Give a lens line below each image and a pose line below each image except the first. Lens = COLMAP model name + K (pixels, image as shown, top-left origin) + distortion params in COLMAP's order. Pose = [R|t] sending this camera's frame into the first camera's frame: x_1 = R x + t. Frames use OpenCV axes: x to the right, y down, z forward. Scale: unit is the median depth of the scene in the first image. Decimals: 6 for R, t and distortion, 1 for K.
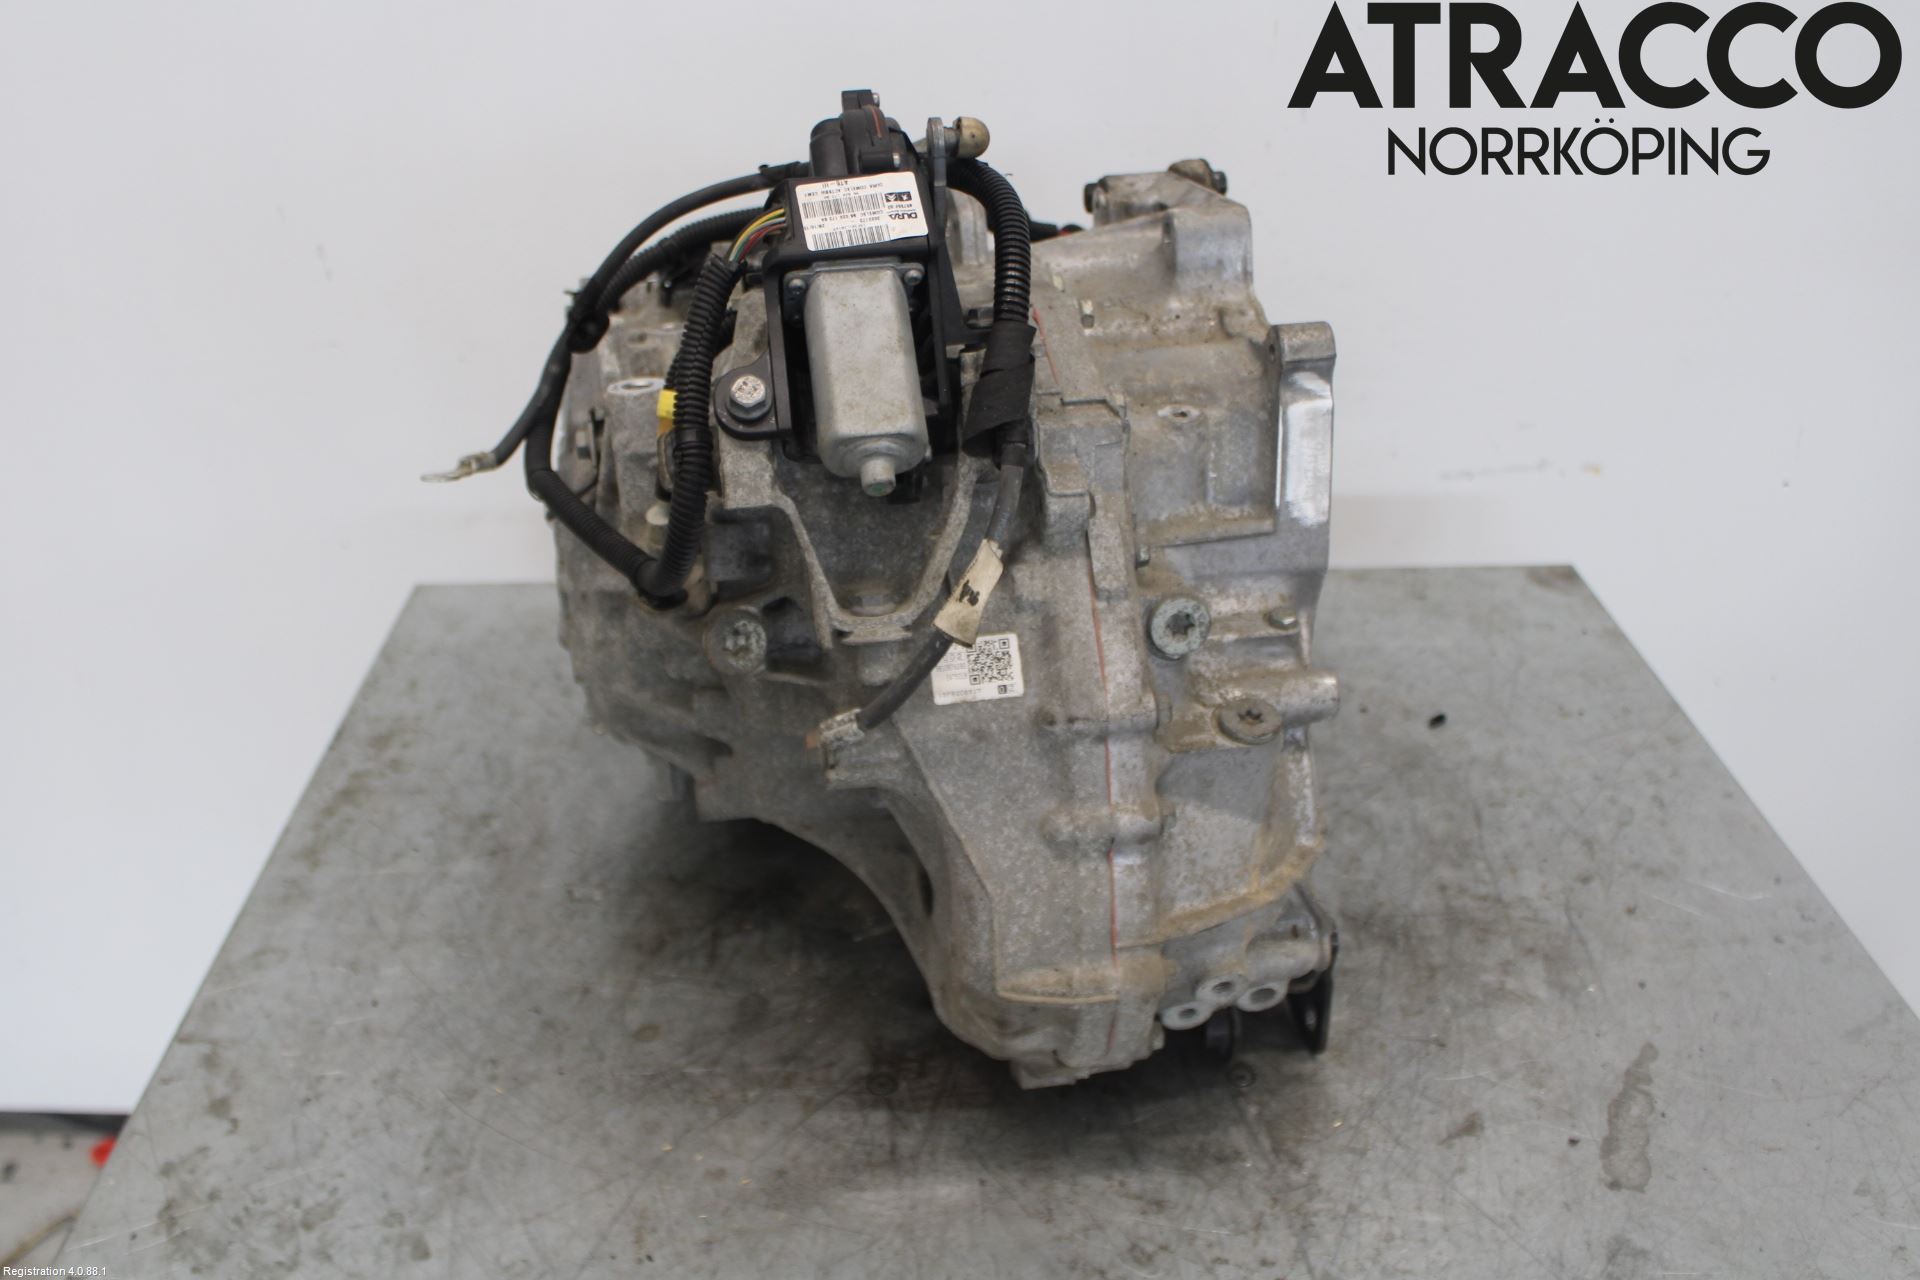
lens RADIAL K [[1741.0, 0, 960.0], [0, 1741.0, 640.0], [0, 0, 1]] dist [0.005891, 0.000158]
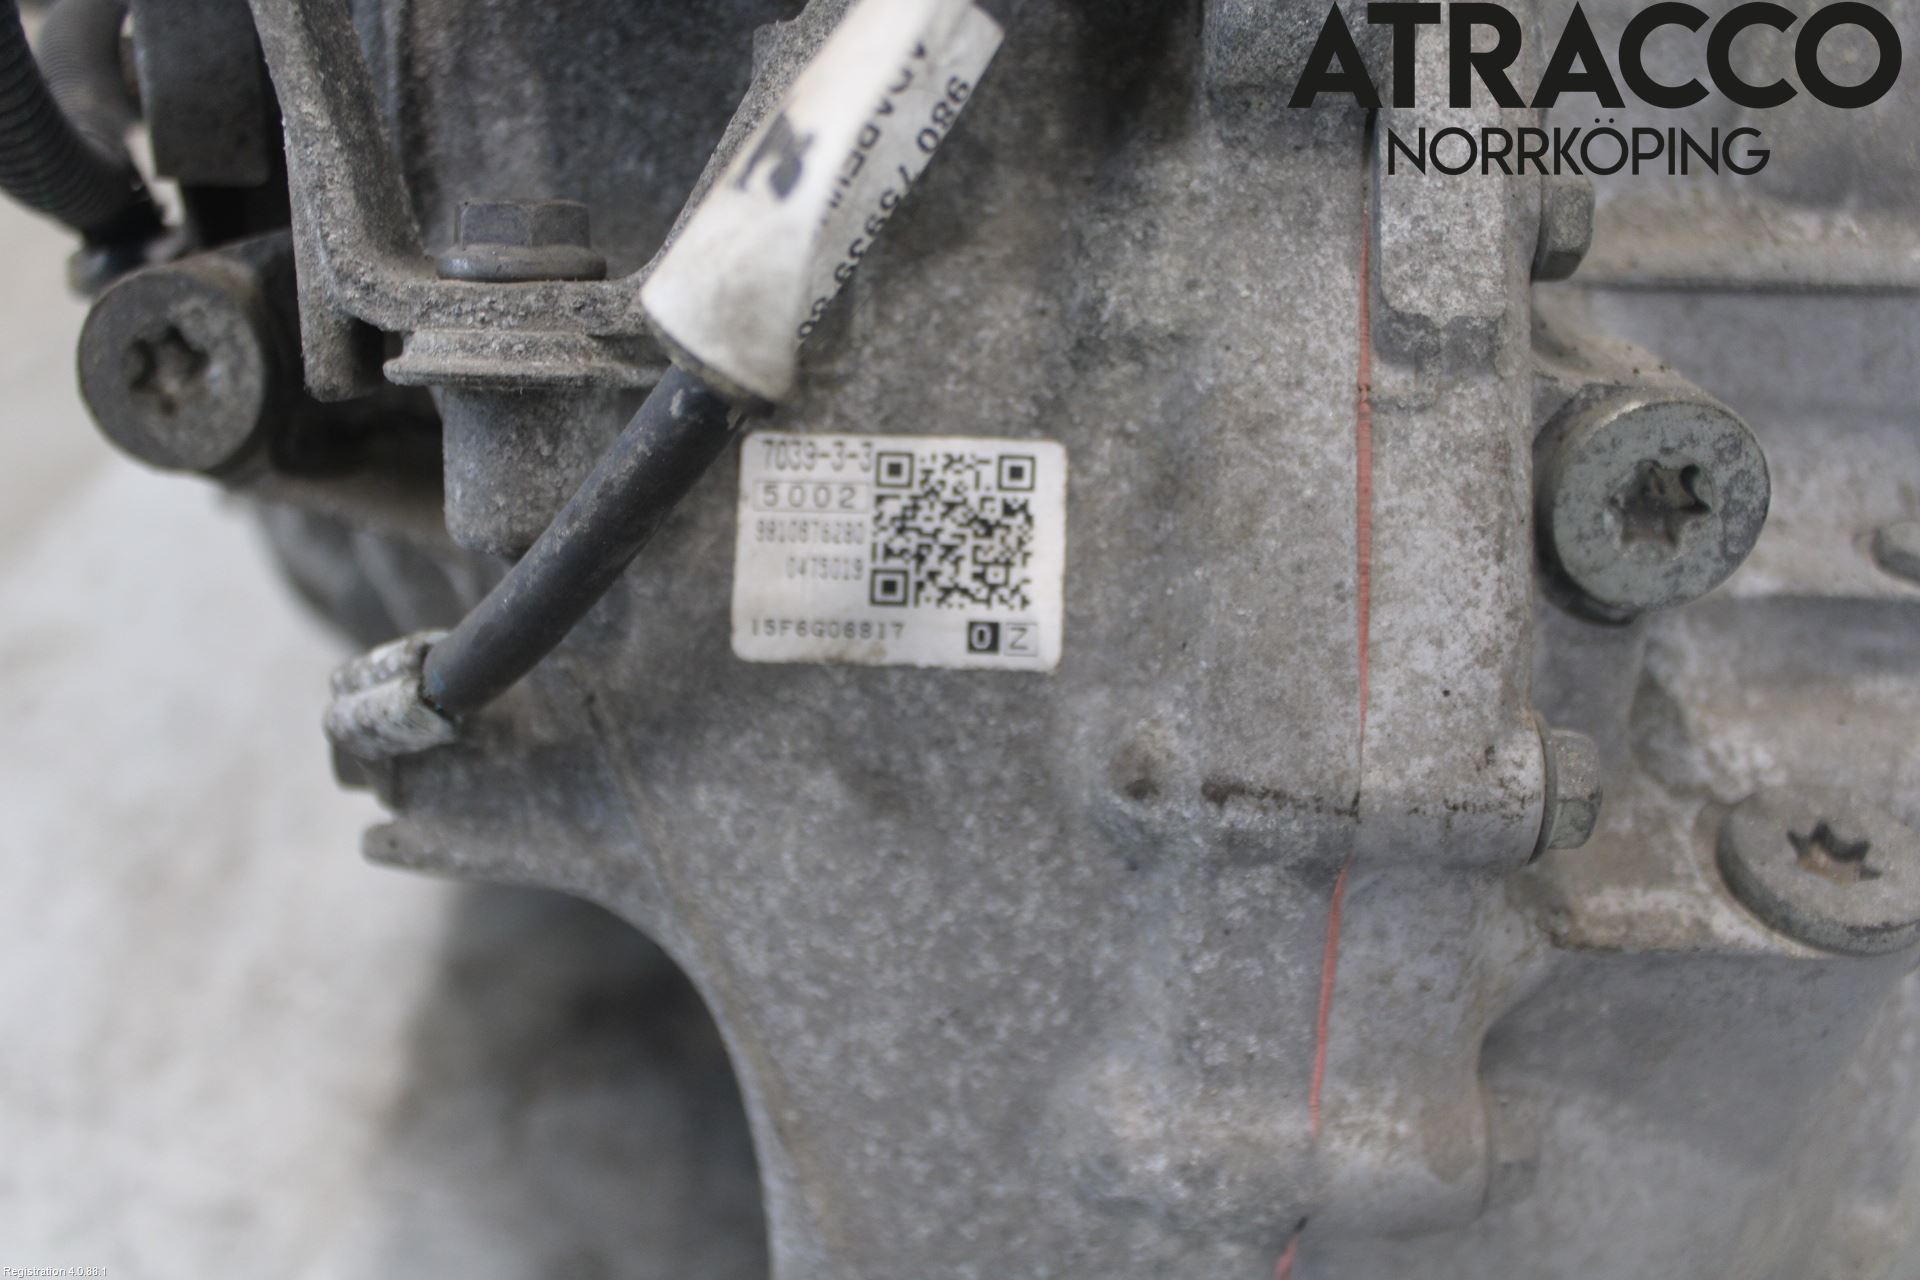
lens RADIAL K [[1576.2, 0, 960.0], [0, 1576.2, 640.0], [0, 0, 1]] dist [-0.163005, 0.204487]
pose [[0.979271, 0.142708, -0.143748, 0.056068], [-0.138282, 0.989570, 0.040376, 0.019180], [0.148010, -0.019662, 0.988790, 0.751667]]
